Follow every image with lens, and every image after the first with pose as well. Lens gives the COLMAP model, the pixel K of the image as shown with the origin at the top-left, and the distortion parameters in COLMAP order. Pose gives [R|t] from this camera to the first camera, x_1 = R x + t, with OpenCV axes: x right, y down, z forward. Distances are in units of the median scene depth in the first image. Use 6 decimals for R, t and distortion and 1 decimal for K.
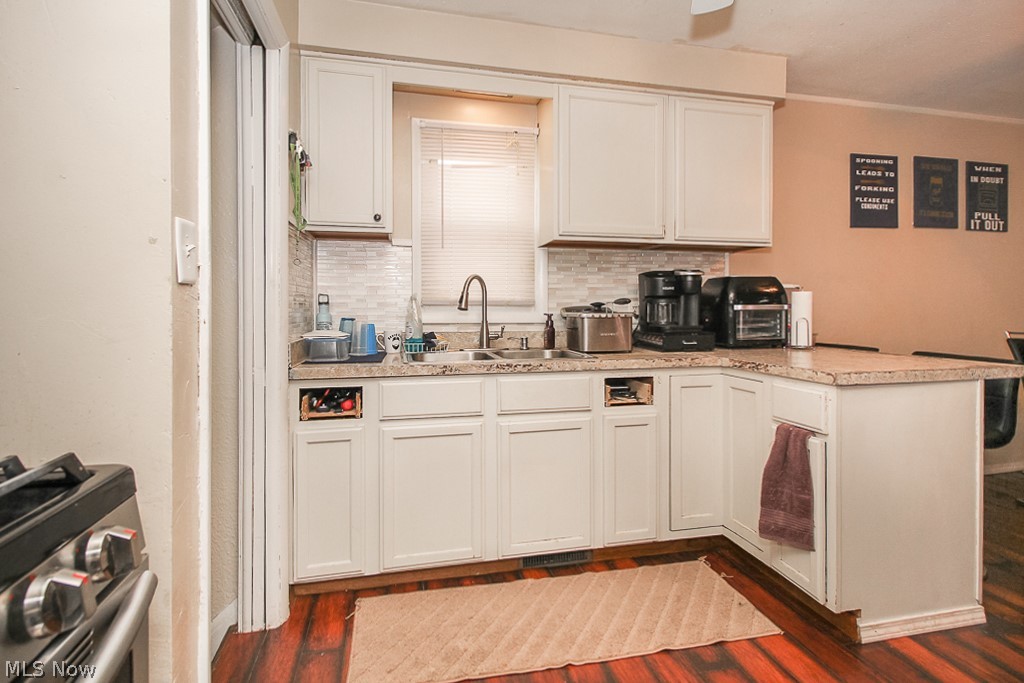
lens RADIAL K [[507.7, 0, 509.1], [0, 507.7, 314.1], [0, 0, 1]] dist [0.015855, -0.000367]
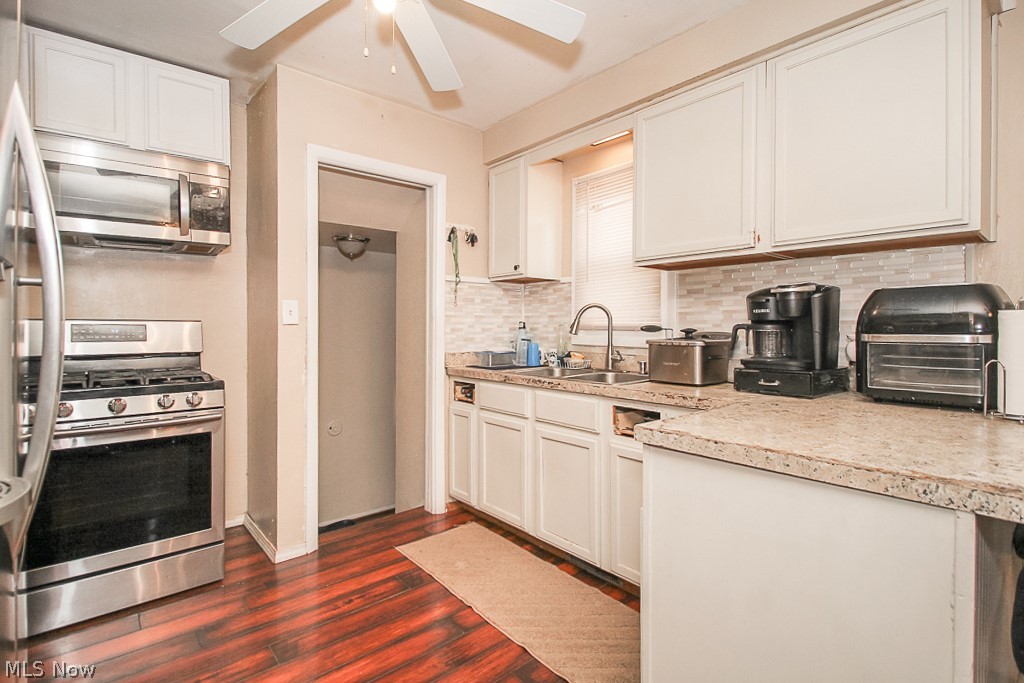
lens RADIAL K [[483.3, 0, 510.5], [0, 483.3, 331.0], [0, 0, 1]] dist [-0.003468, 0.000226]
pose [[0.465333, 0.012567, -0.885046, 0.804561], [-0.013147, 0.999887, 0.007286, -0.021005], [0.885038, 0.008246, 0.465446, 0.327613]]
